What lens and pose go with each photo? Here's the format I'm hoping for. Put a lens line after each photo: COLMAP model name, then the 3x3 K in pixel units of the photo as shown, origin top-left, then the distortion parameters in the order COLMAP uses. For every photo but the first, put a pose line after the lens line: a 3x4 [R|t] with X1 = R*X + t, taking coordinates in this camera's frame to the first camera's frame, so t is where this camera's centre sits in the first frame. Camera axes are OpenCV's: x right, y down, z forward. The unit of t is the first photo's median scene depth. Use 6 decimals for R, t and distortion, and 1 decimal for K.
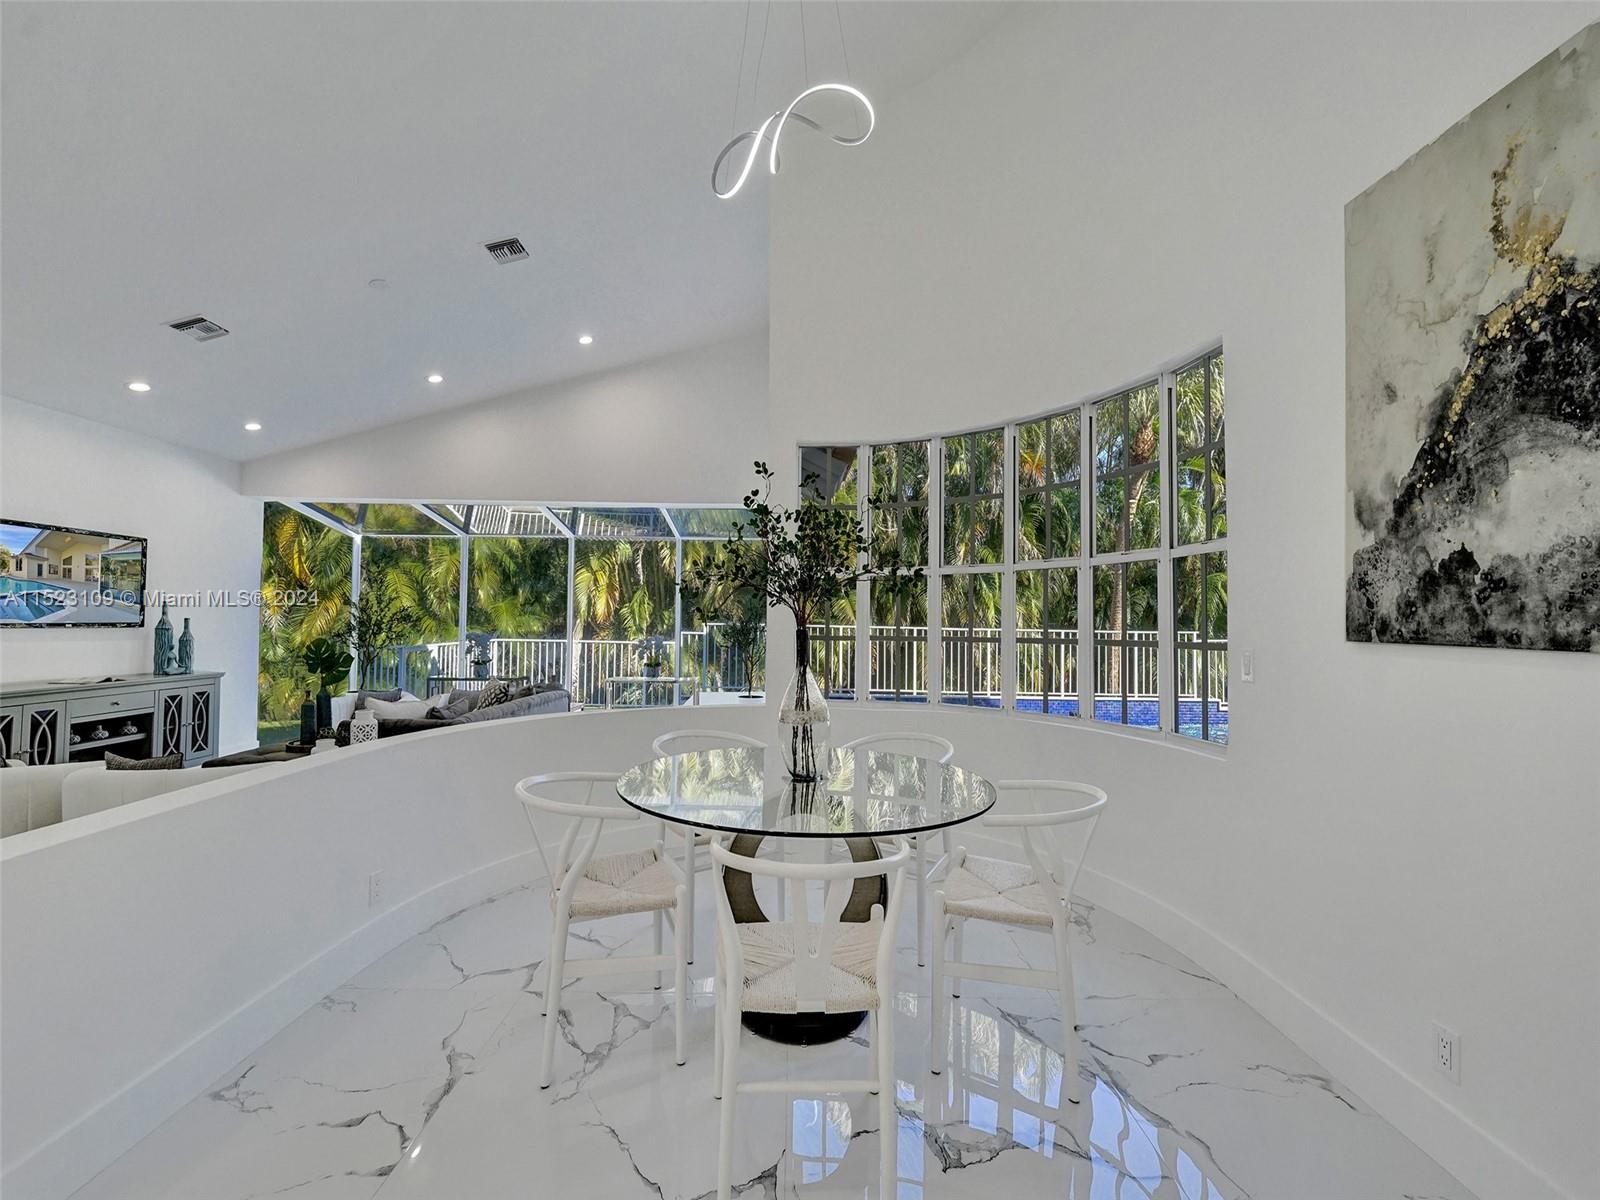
lens RADIAL K [[659.1, 0, 802.2], [0, 659.1, 608.7], [0, 0, 1]] dist [-0.011763, 0.001770]
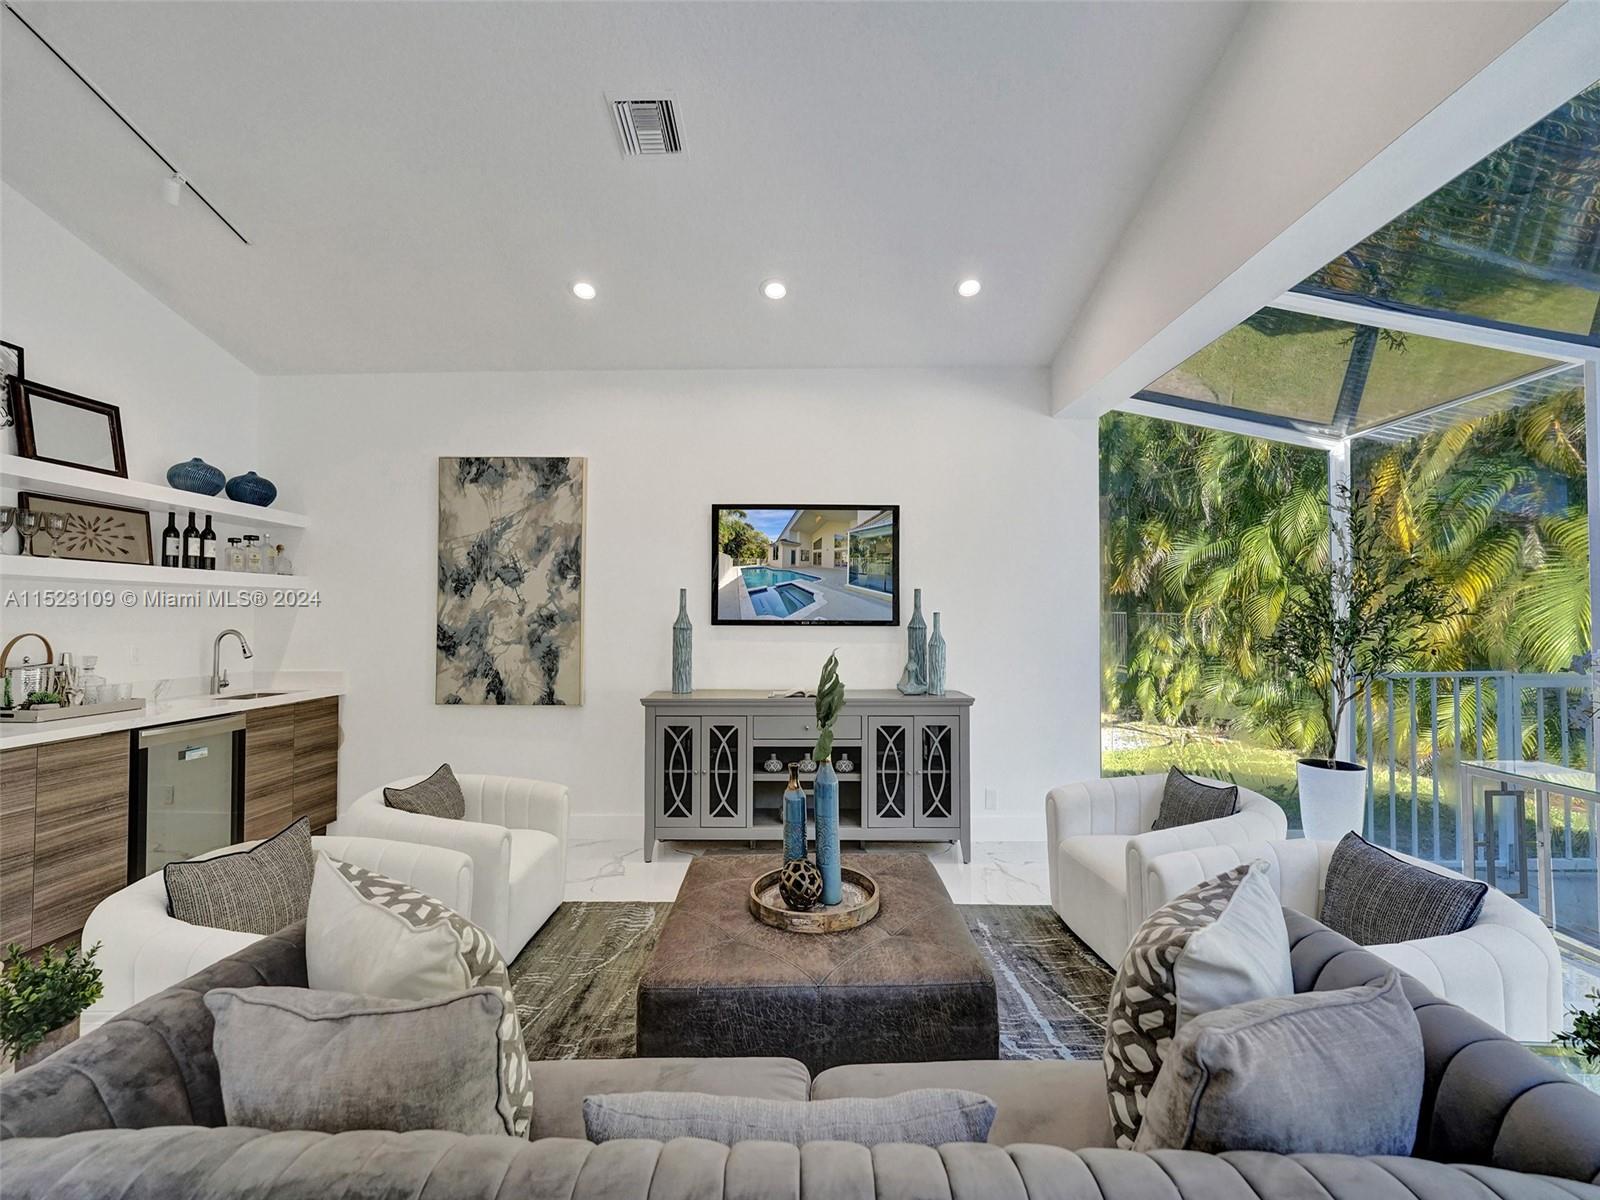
lens RADIAL K [[659.1, 0, 792.0], [0, 659.1, 606.8], [0, 0, 1]] dist [-0.011763, 0.001770]
pose [[-0.015494, -0.033411, -0.999322, -0.258568], [0.022299, 0.999181, -0.033752, 0.028463], [0.999631, -0.022806, -0.014736, 0.859867]]
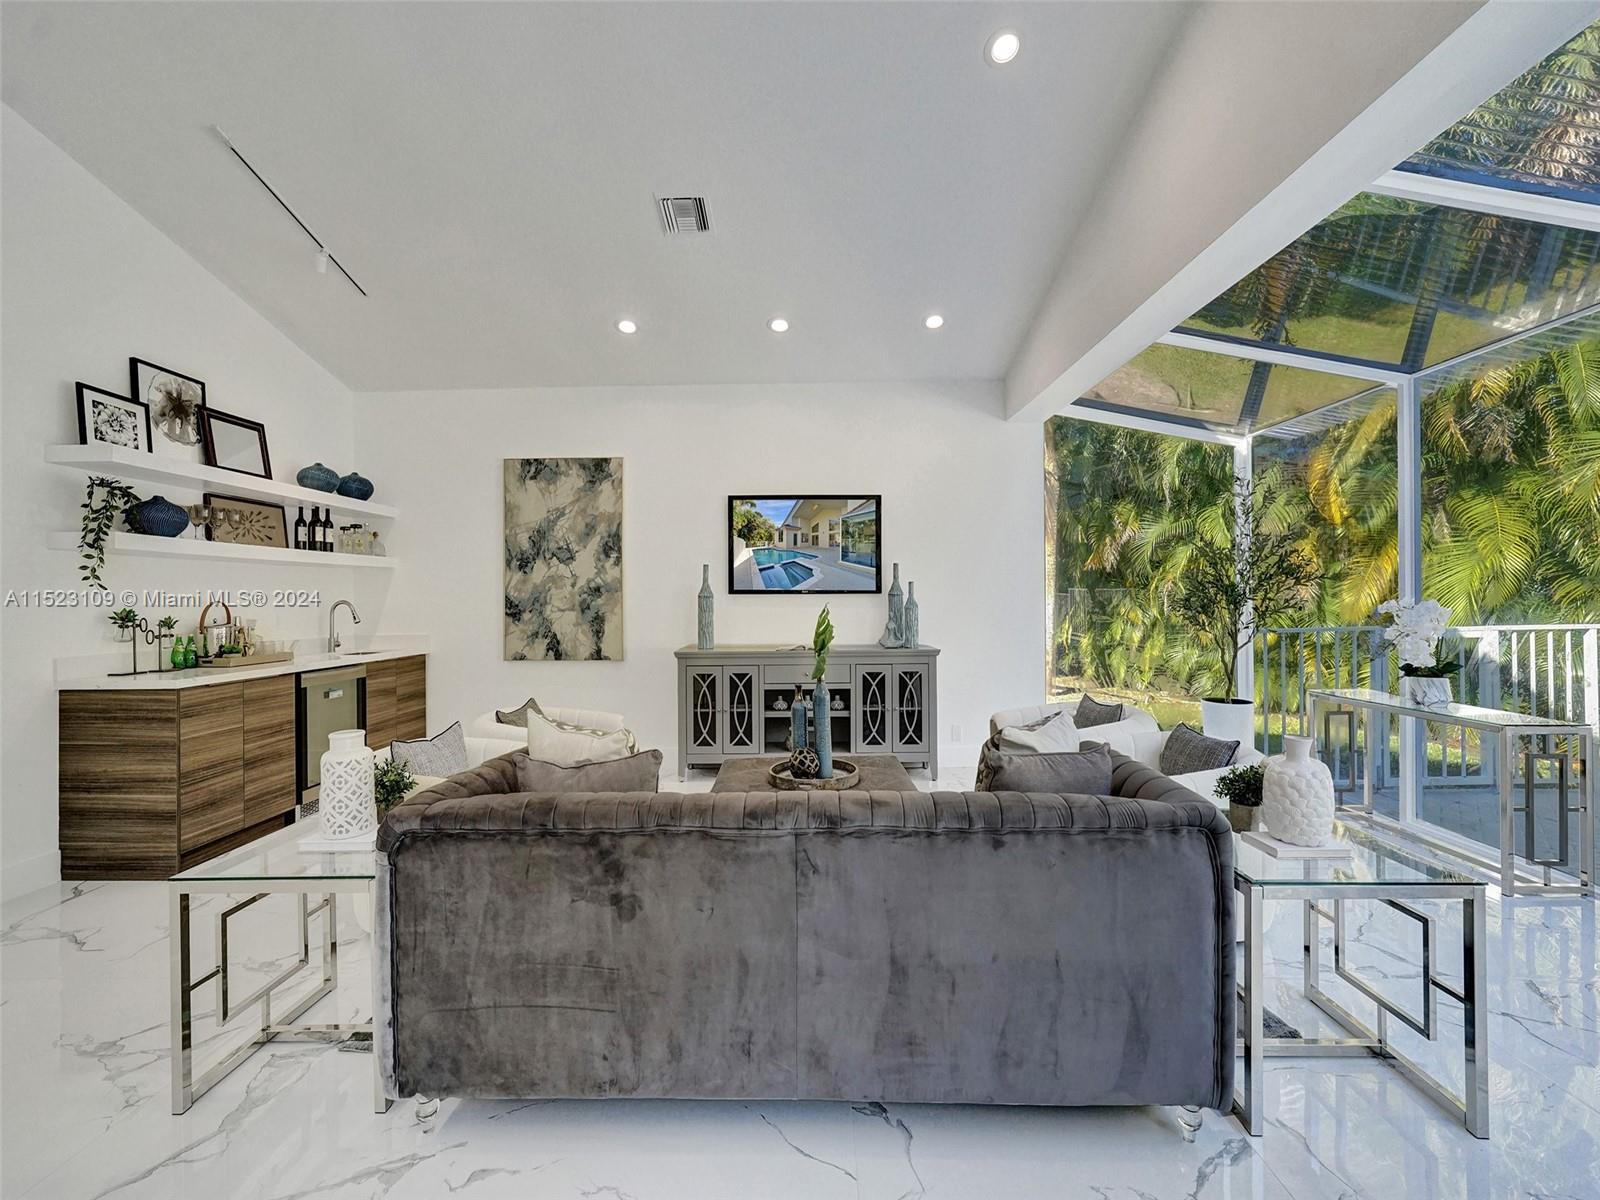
lens RADIAL K [[659.1, 0, 788.3], [0, 659.1, 600.0], [0, 0, 1]] dist [-0.011763, 0.001770]
pose [[-0.018191, -0.015953, -0.999707, -0.095579], [0.030483, 0.999399, -0.016503, 0.046889], [0.999370, -0.030774, -0.017694, 0.856355]]
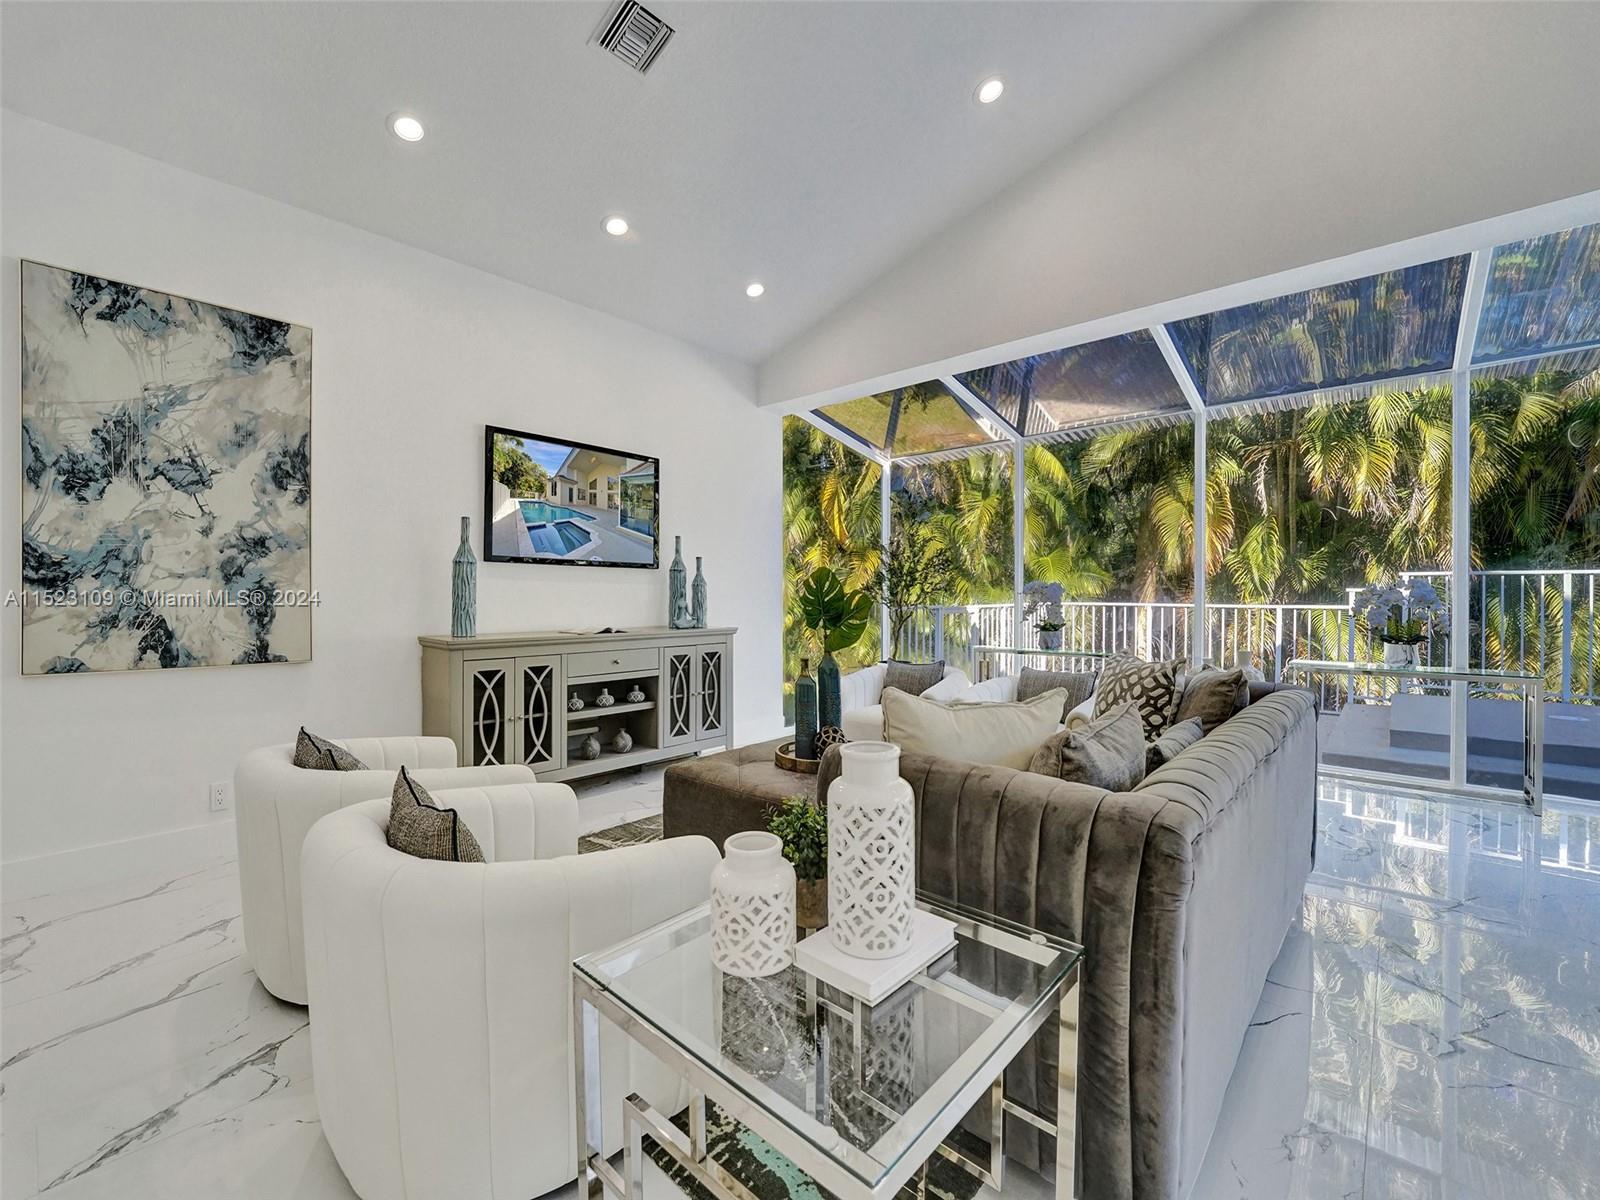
lens RADIAL K [[659.1, 0, 778.2], [0, 659.1, 598.0], [0, 0, 1]] dist [-0.011763, 0.001770]
pose [[0.715997, -0.008657, -0.698050, -0.326051], [0.022621, 0.999686, 0.010805, 0.057666], [0.697737, -0.023527, 0.715968, 0.501729]]
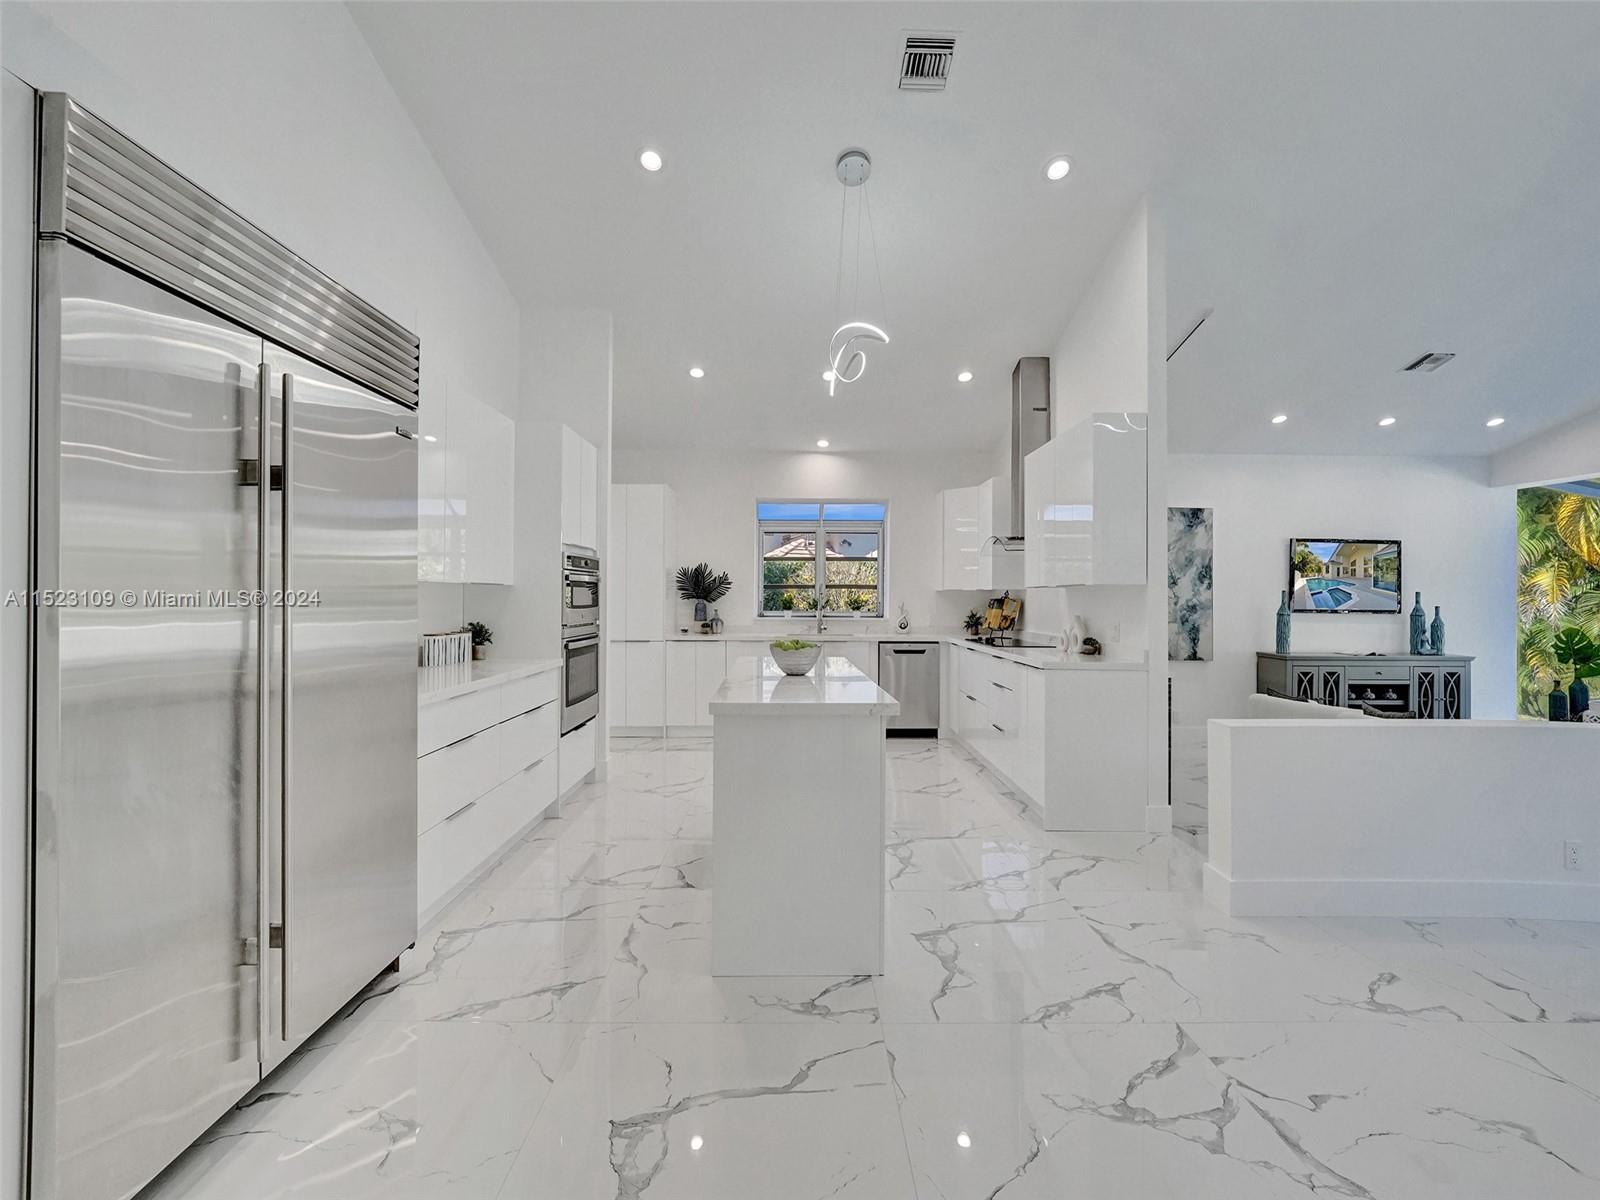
lens RADIAL K [[659.1, 0, 797.6], [0, 659.1, 591.9], [0, 0, 1]] dist [-0.011763, 0.001770]
pose [[0.006547, -0.020487, -0.999769, 0.190268], [0.013121, 0.999706, -0.020400, -0.002120], [0.999892, -0.012985, 0.006813, -0.124773]]
